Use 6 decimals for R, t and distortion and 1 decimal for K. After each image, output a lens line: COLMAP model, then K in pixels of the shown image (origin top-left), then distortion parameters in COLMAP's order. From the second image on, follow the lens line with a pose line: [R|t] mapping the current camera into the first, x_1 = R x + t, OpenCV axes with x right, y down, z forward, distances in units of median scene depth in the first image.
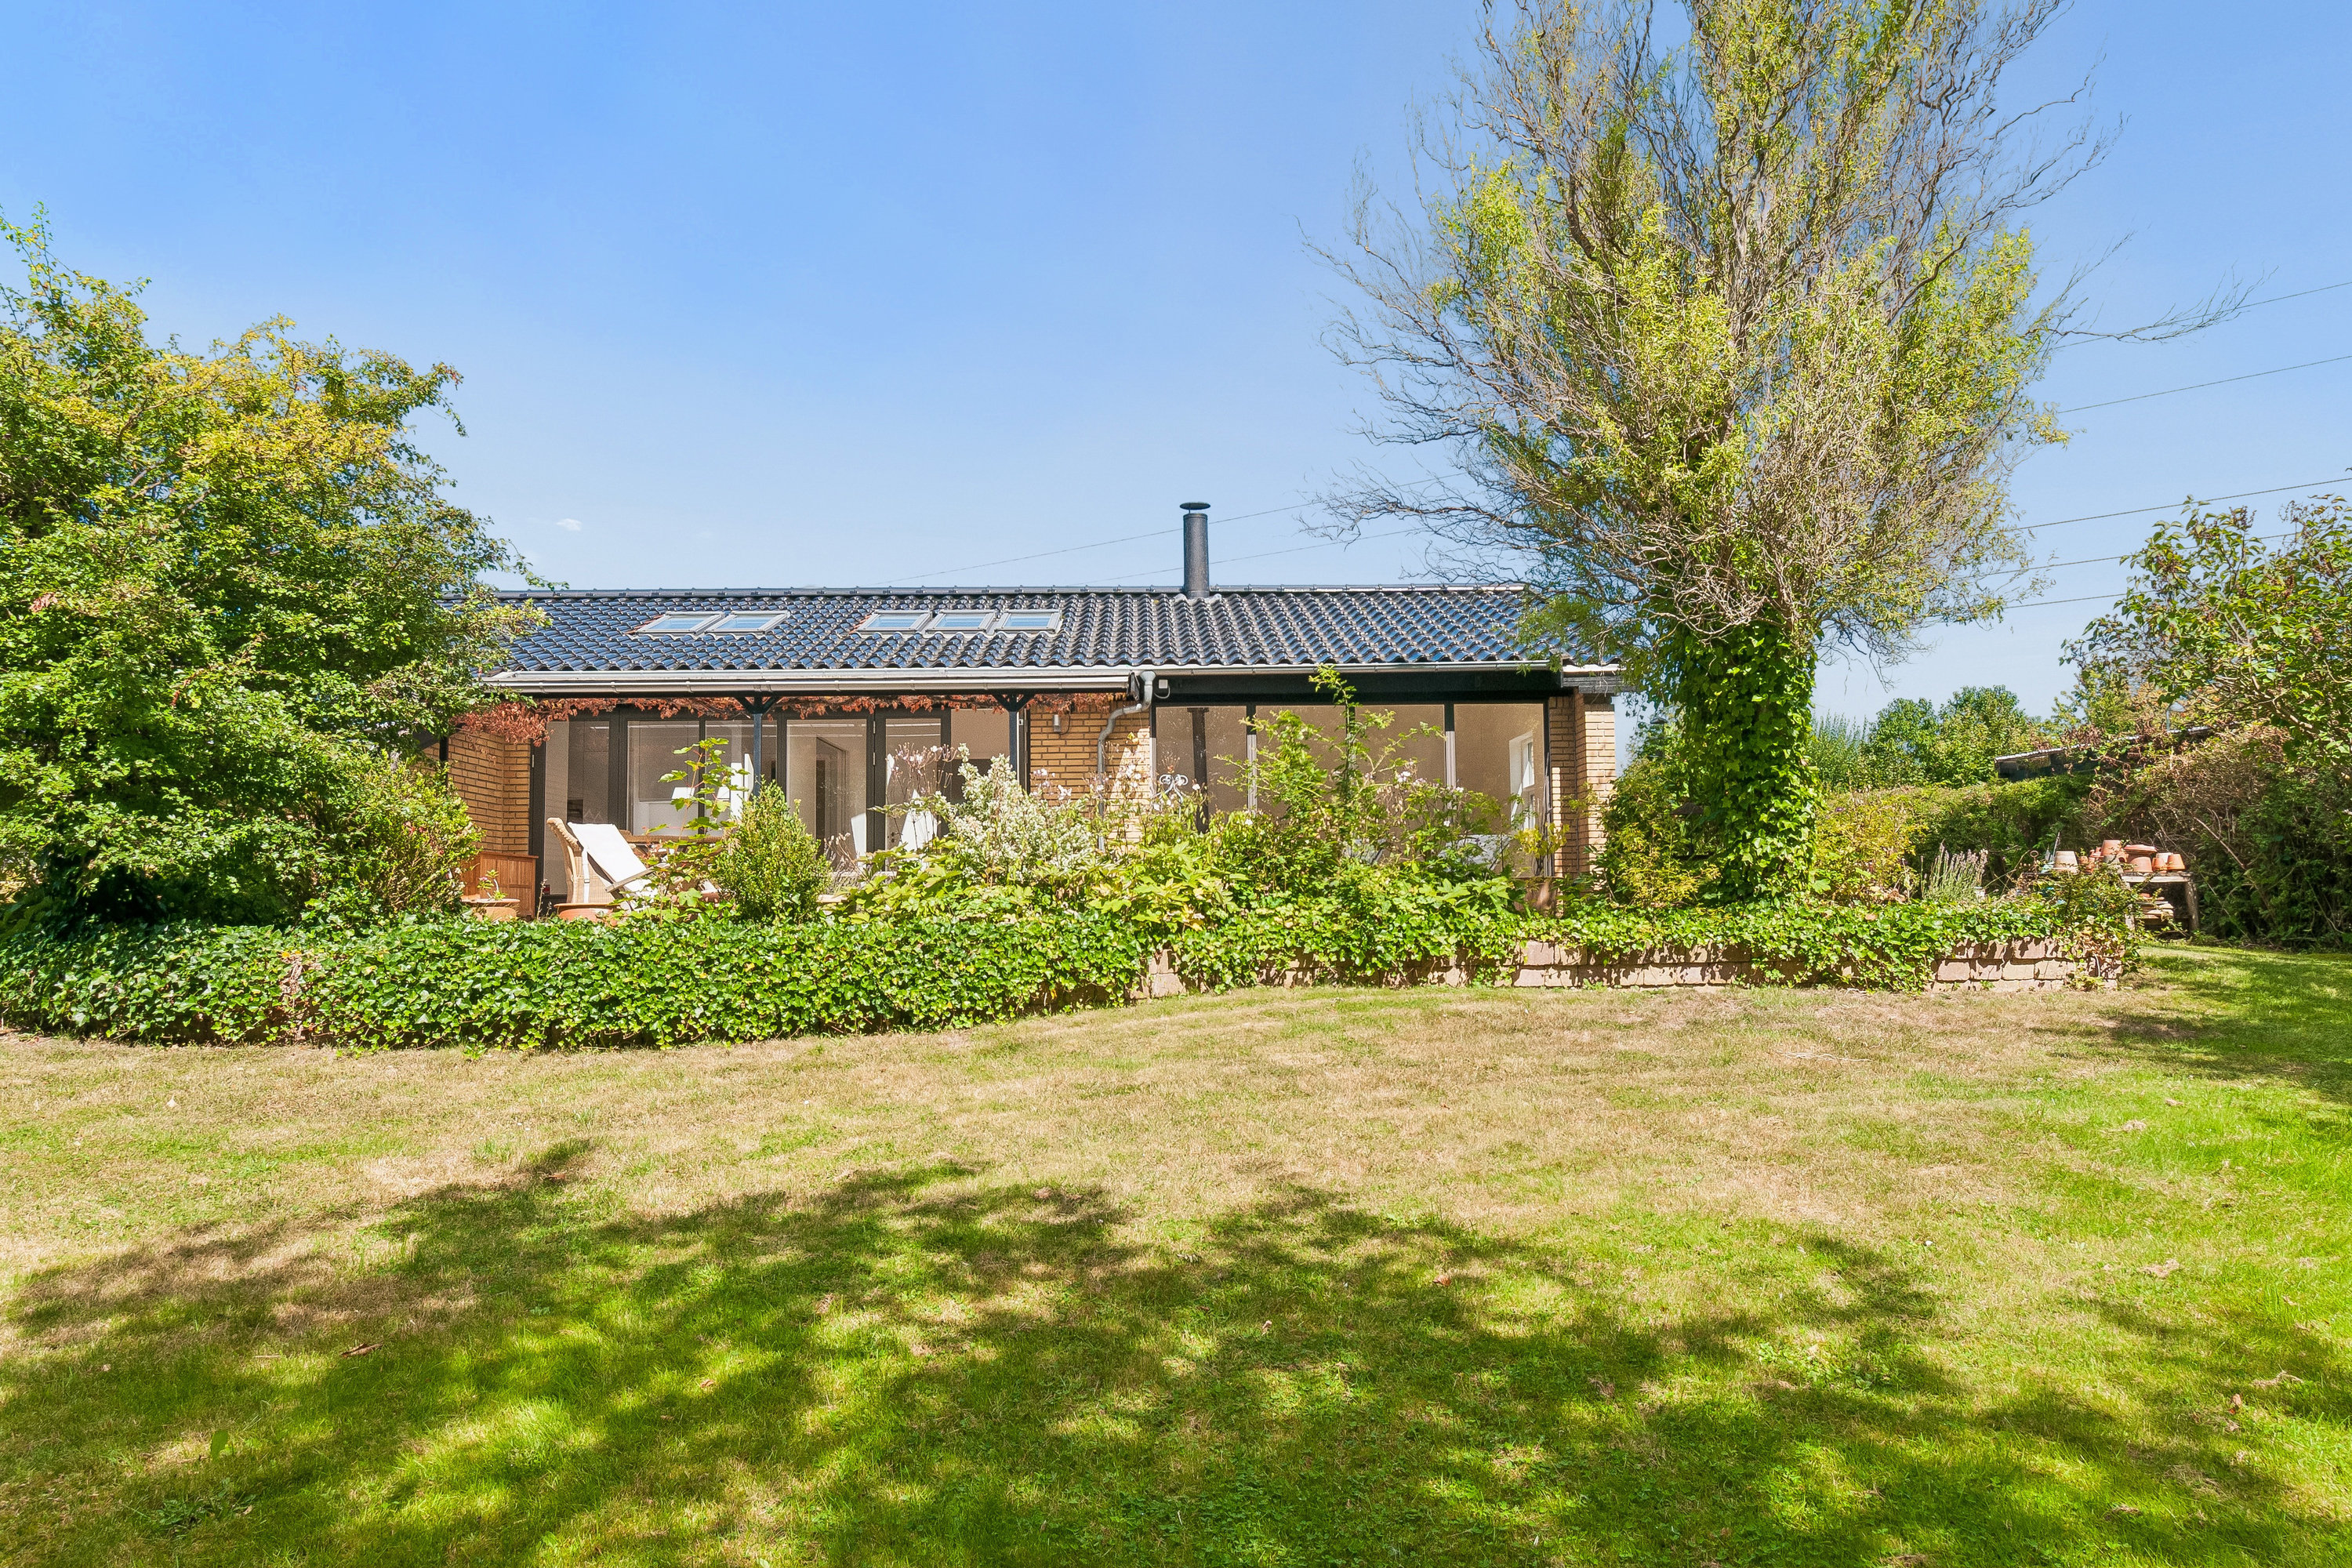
lens RADIAL K [[1570.1, 0, 1176.0], [0, 1570.1, 784.0], [0, 0, 1]] dist [-0.001323, -0.000430]
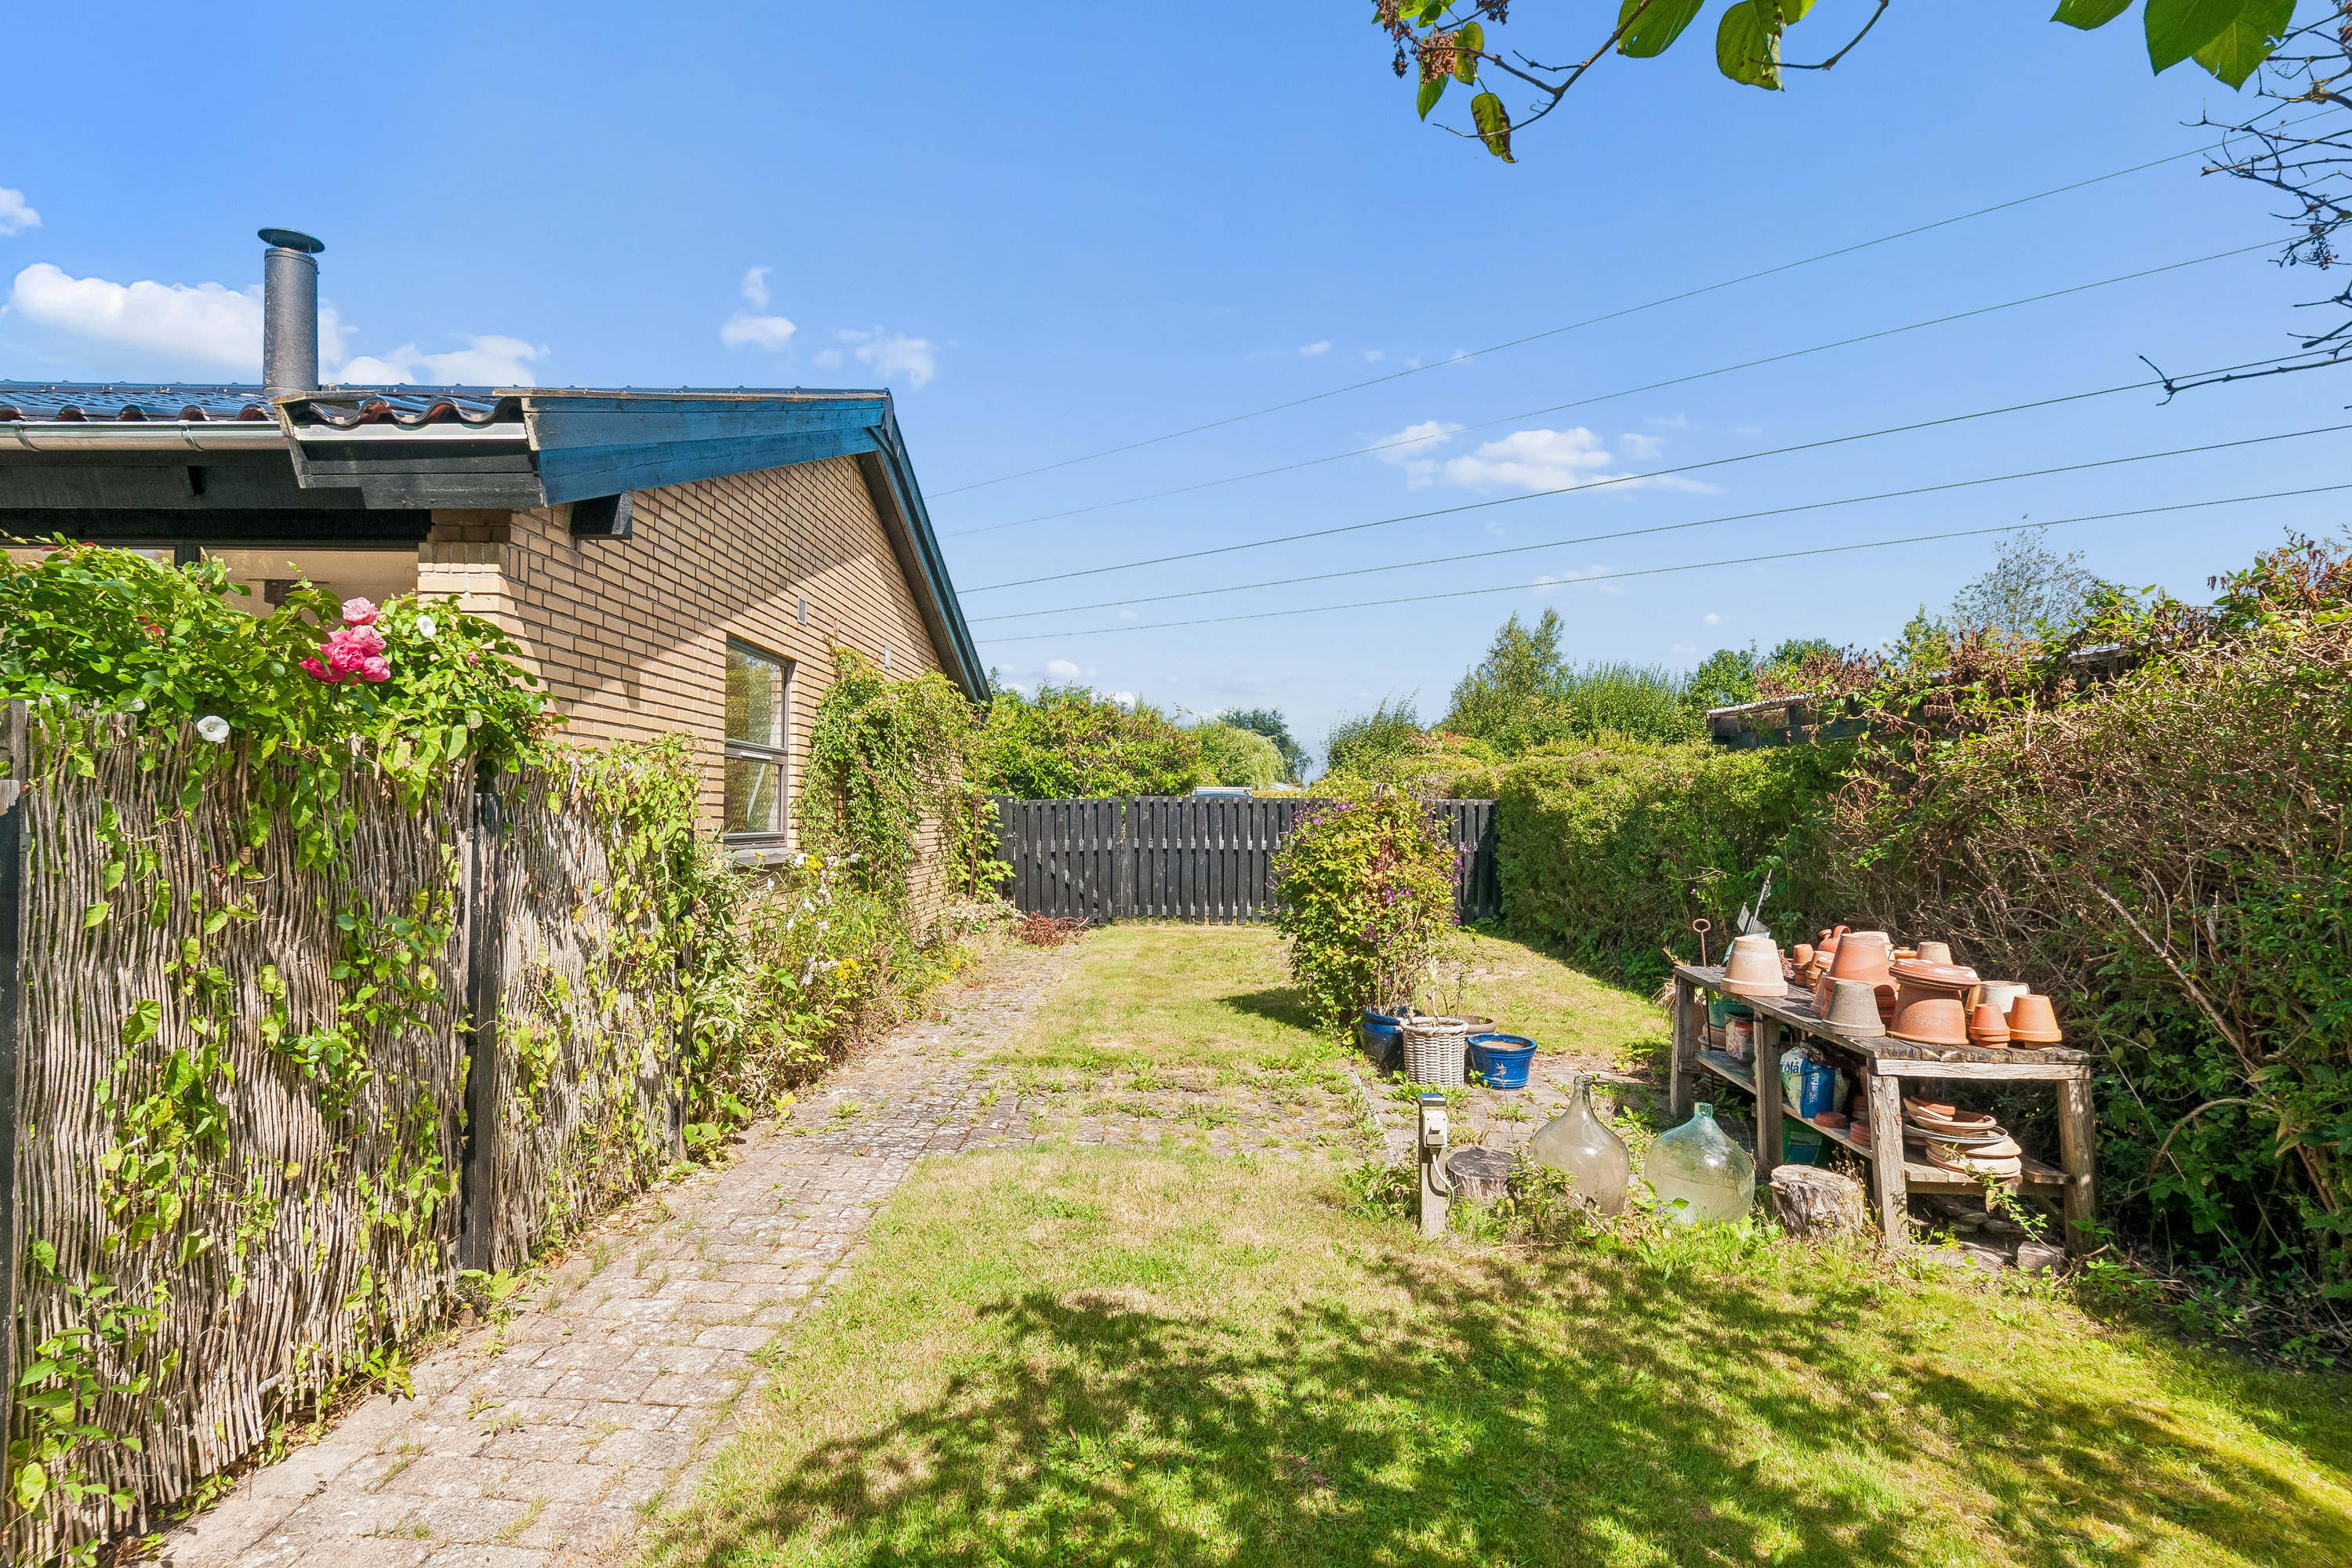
lens RADIAL K [[1216.0, 0, 1176.0], [0, 1216.0, 784.0], [0, 0, 1]] dist [0.001209, 0.000158]
pose [[0.999581, 0.021757, -0.019084, 0.393872], [-0.020683, 0.998283, 0.054803, -0.011673], [0.020244, -0.054385, 0.998315, 0.637989]]
